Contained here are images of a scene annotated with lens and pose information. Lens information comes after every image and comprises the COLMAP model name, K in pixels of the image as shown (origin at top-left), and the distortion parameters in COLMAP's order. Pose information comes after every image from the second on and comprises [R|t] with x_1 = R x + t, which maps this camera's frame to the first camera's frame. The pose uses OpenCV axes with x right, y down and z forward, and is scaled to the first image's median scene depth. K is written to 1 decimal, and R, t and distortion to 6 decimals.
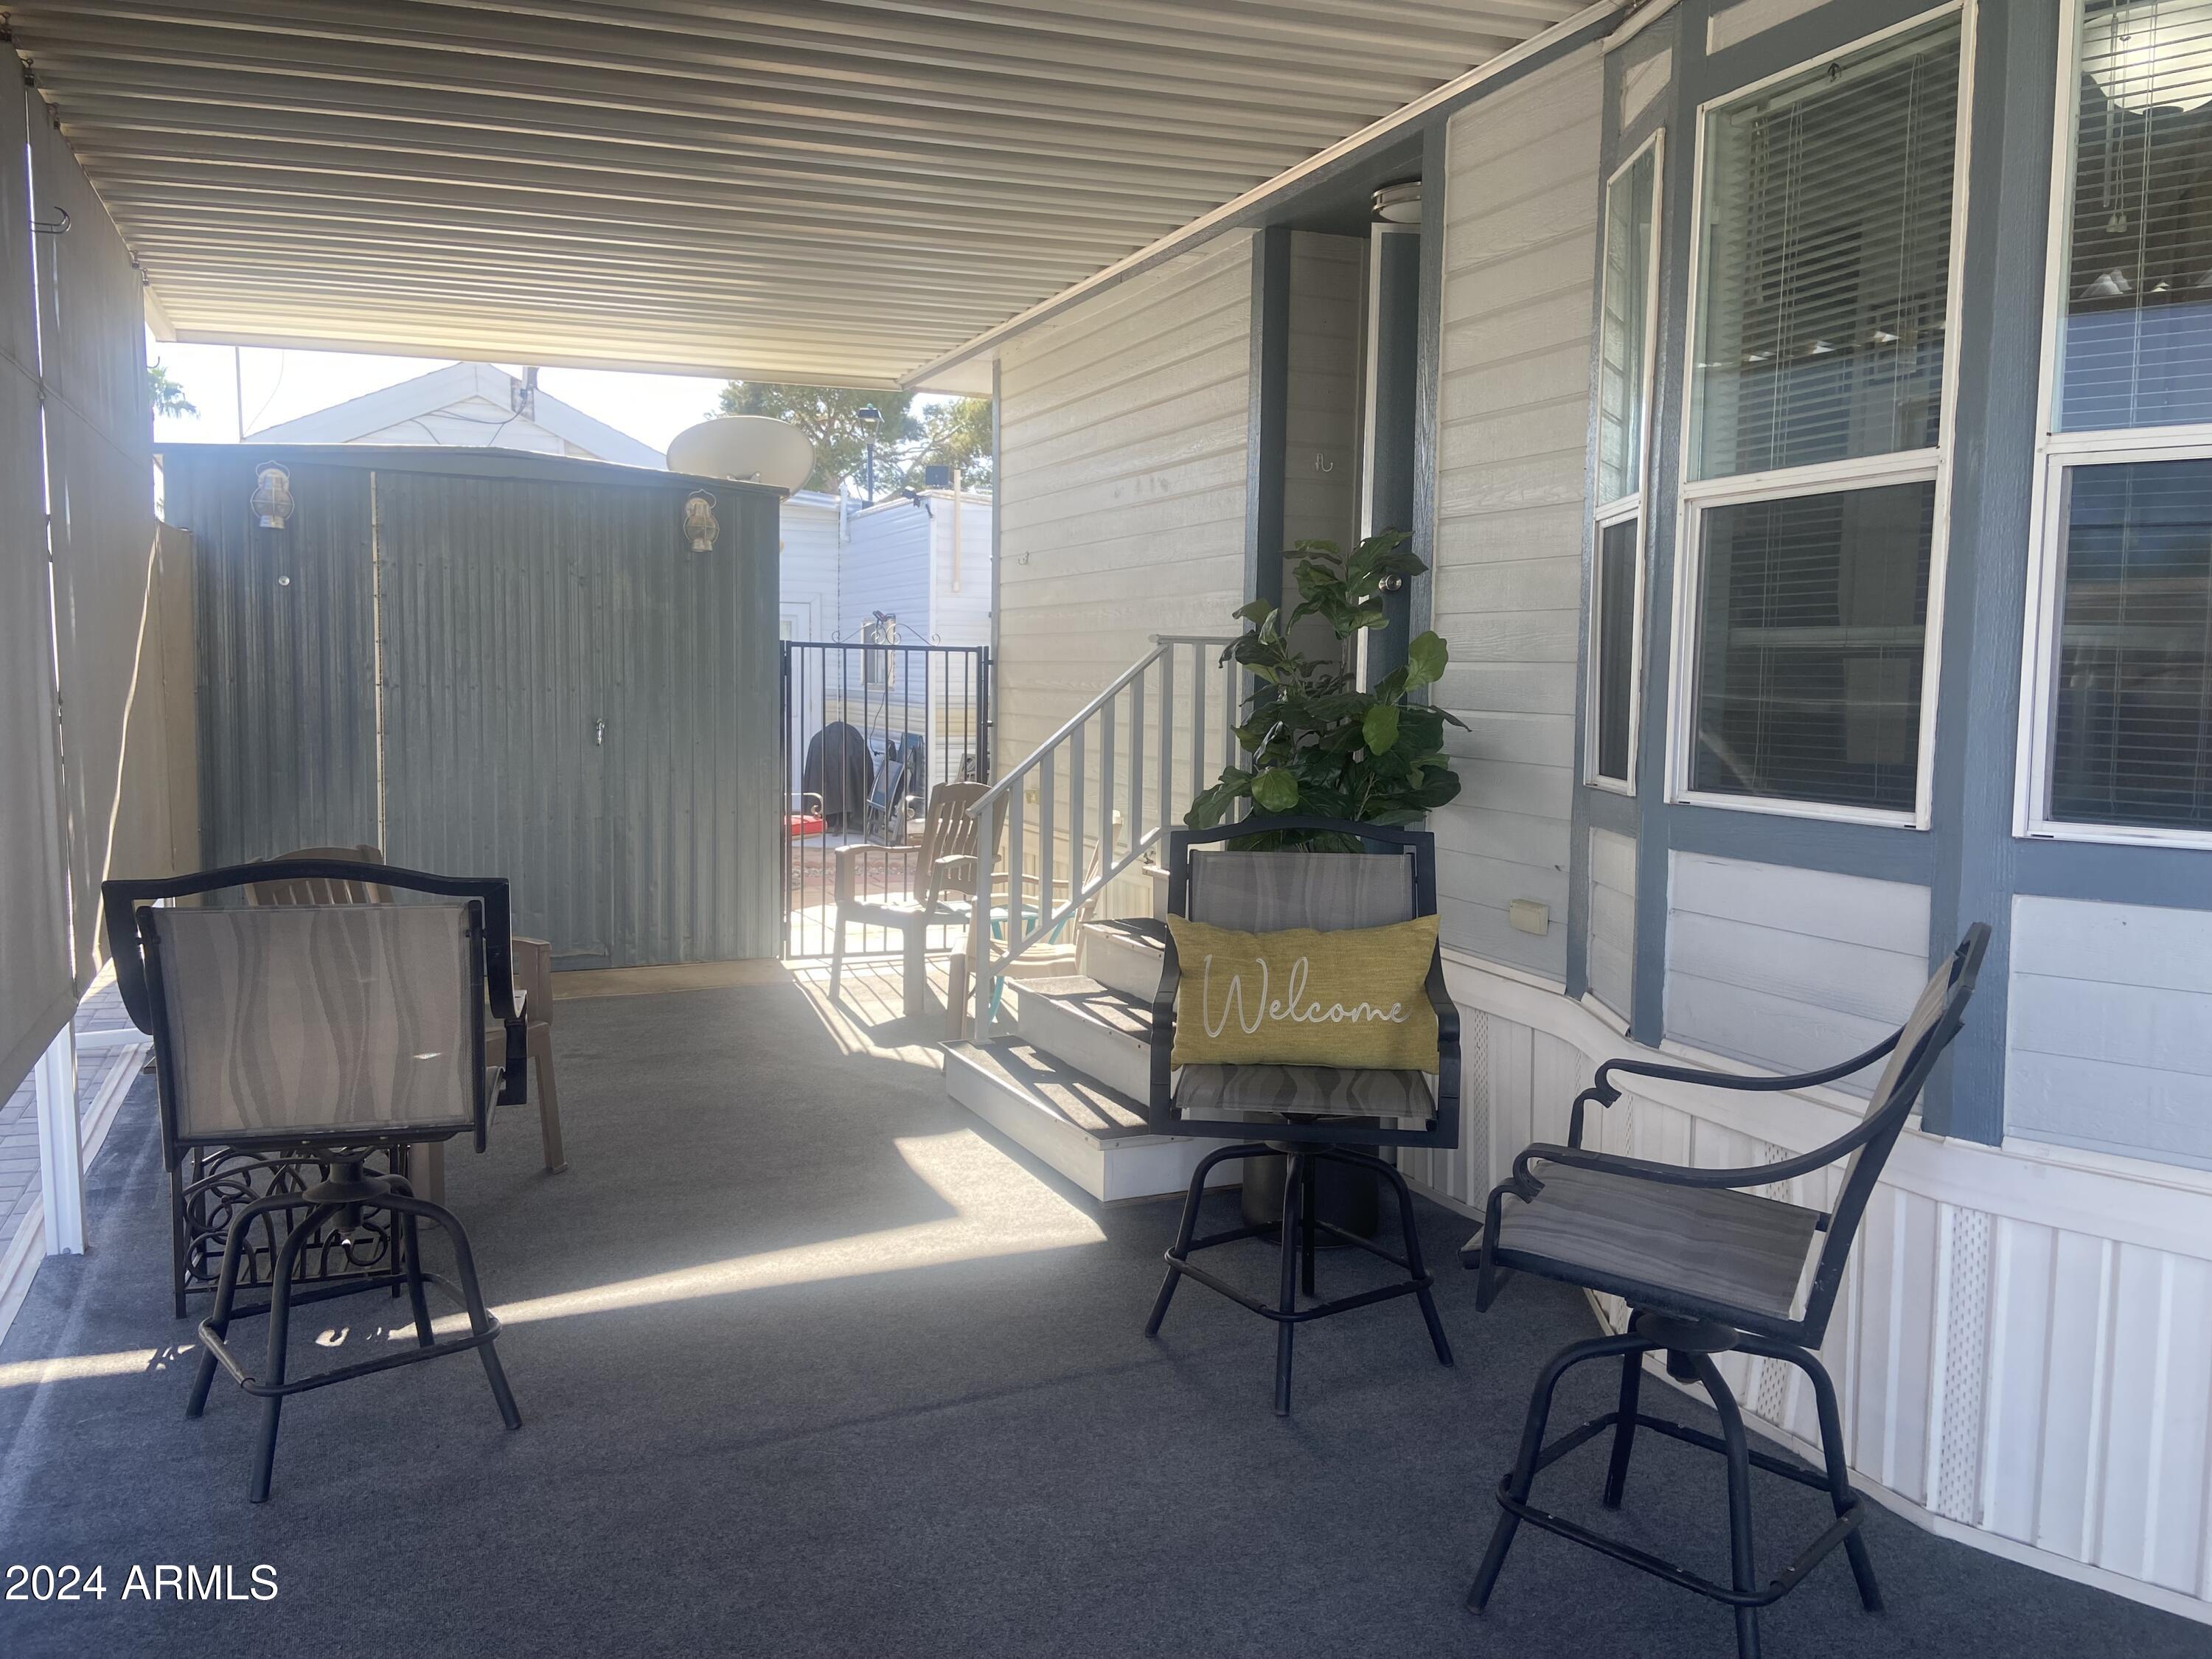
lens RADIAL K [[1700.2, 0, 1105.5], [0, 1700.2, 807.4], [0, 0, 1]] dist [0.133114, -0.171783]
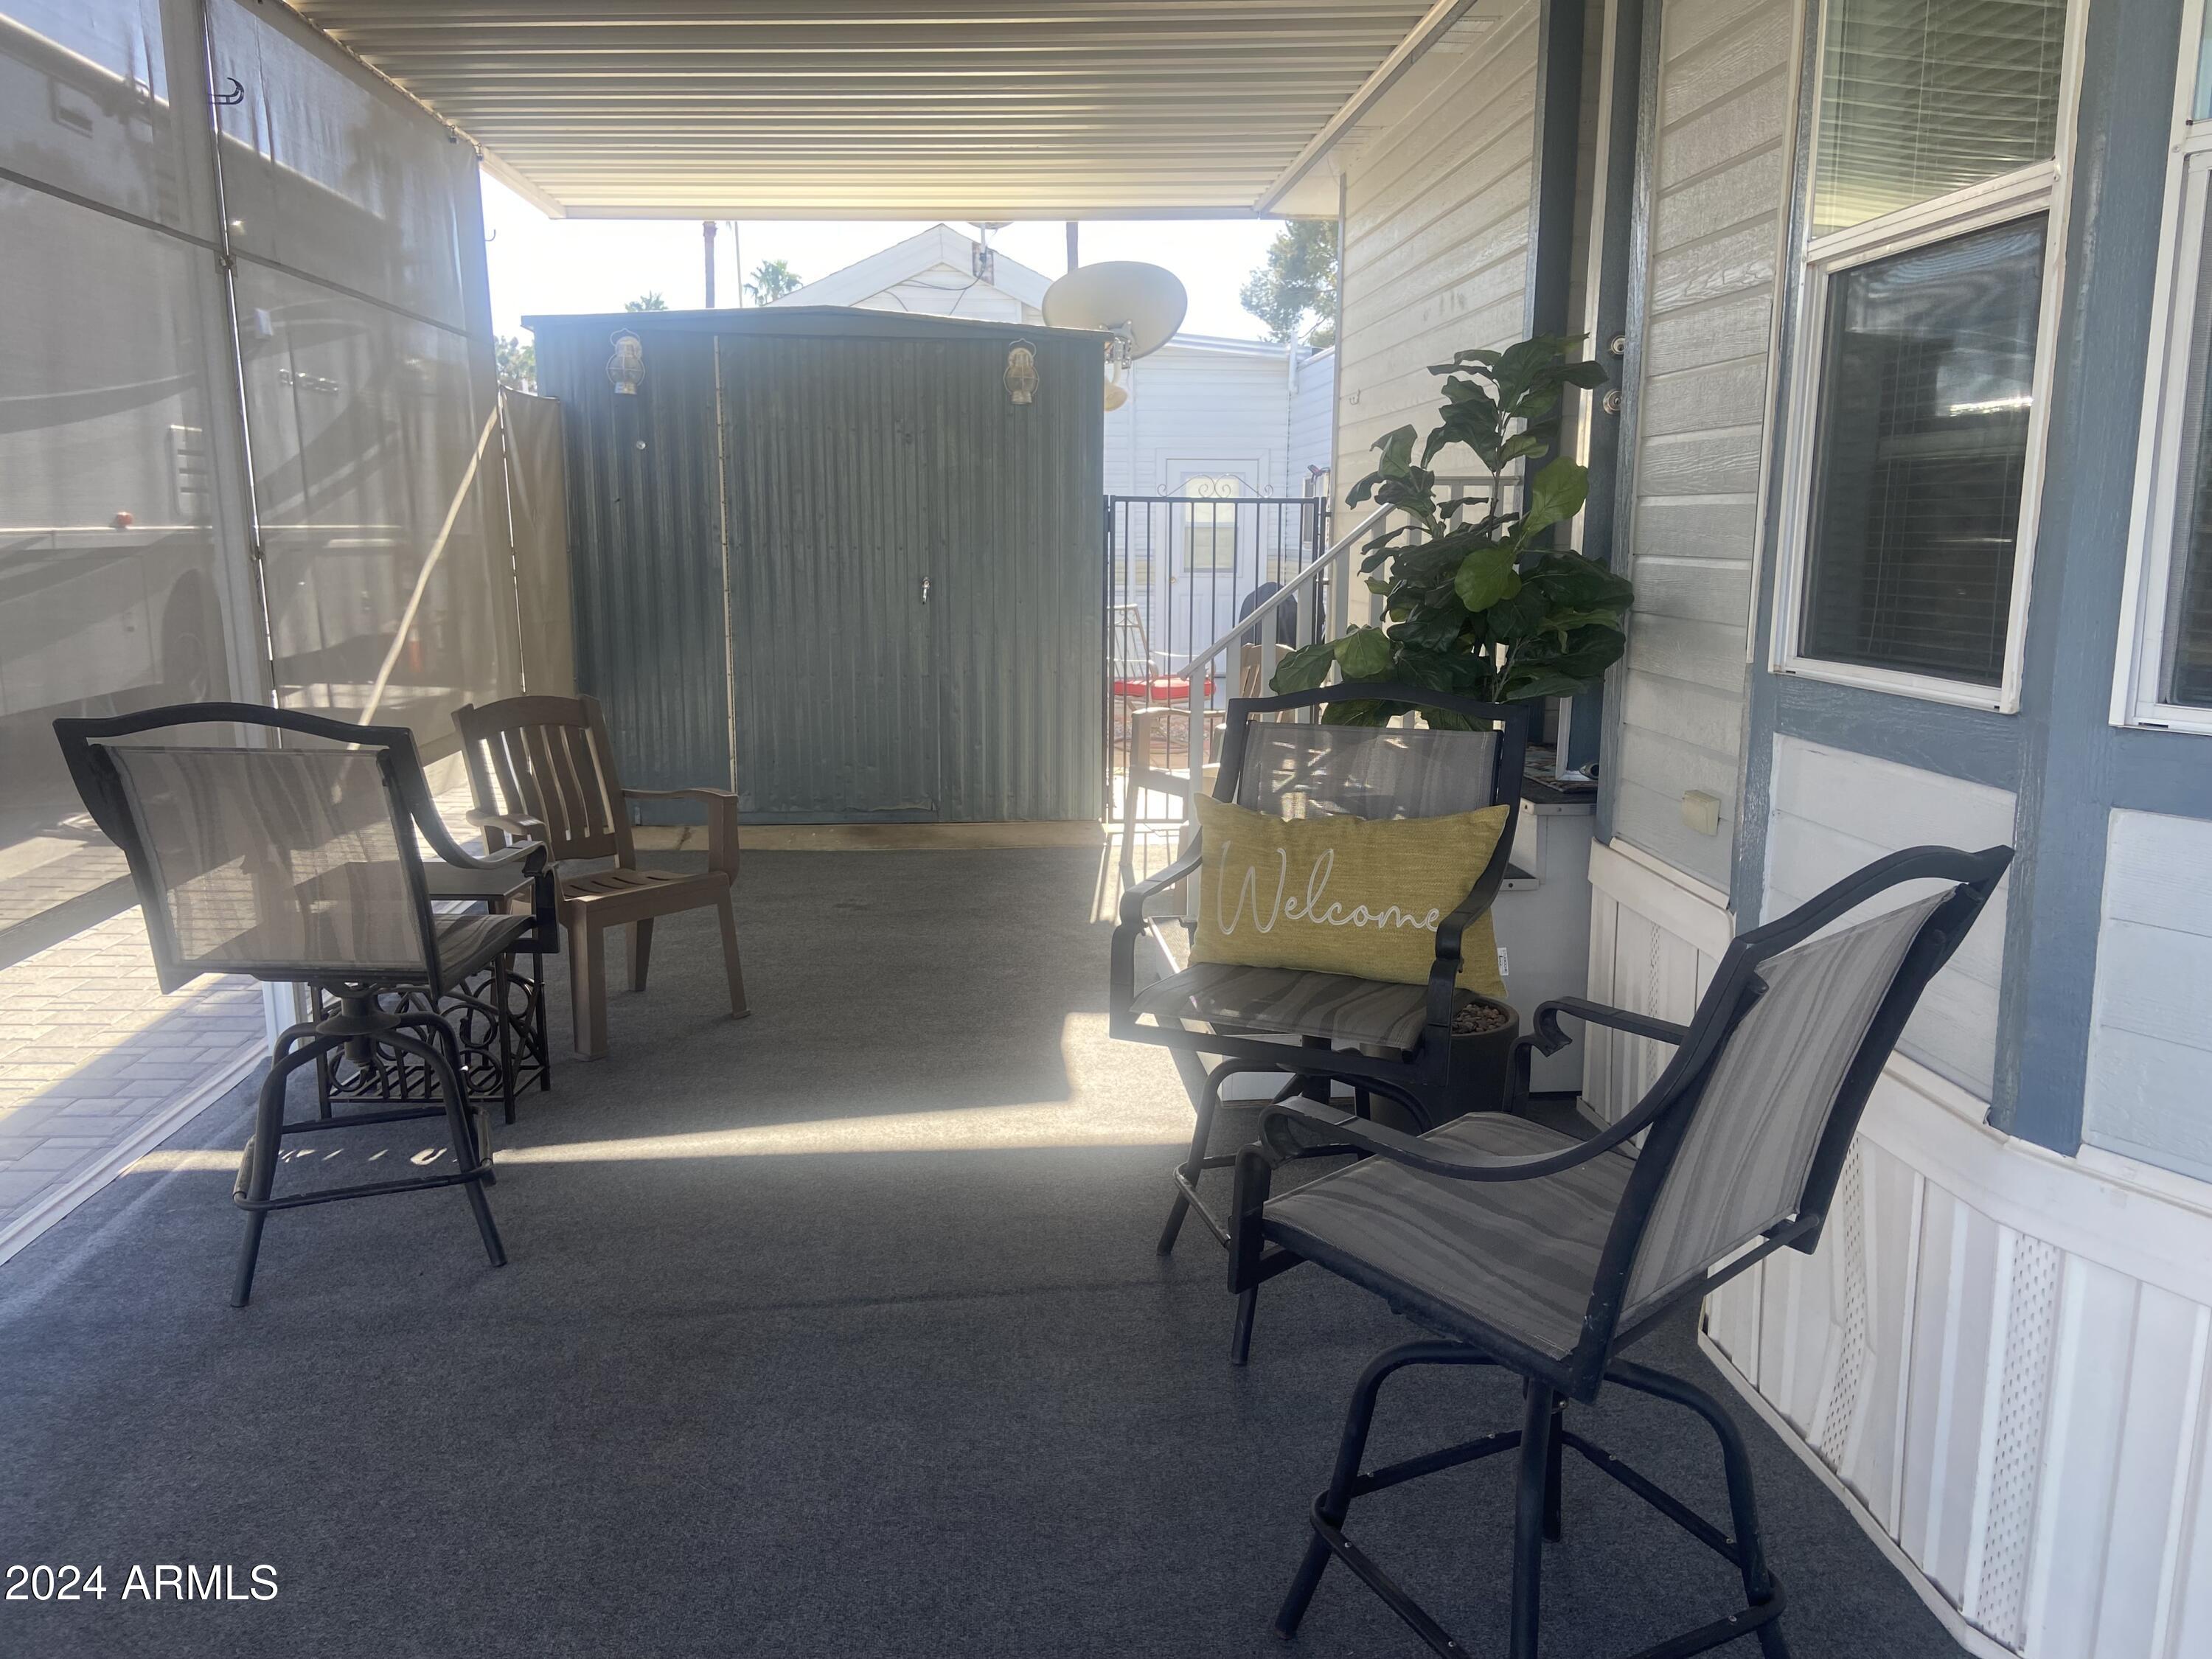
lens RADIAL K [[1690.0, 0, 1106.0], [0, 1690.0, 829.5], [0, 0, 1]] dist [0.128592, -0.164198]
pose [[0.945375, 0.046353, -0.322673, 0.224932], [-0.016374, 0.995342, 0.095011, -0.000487], [0.325574, -0.084538, 0.941730, 0.131596]]
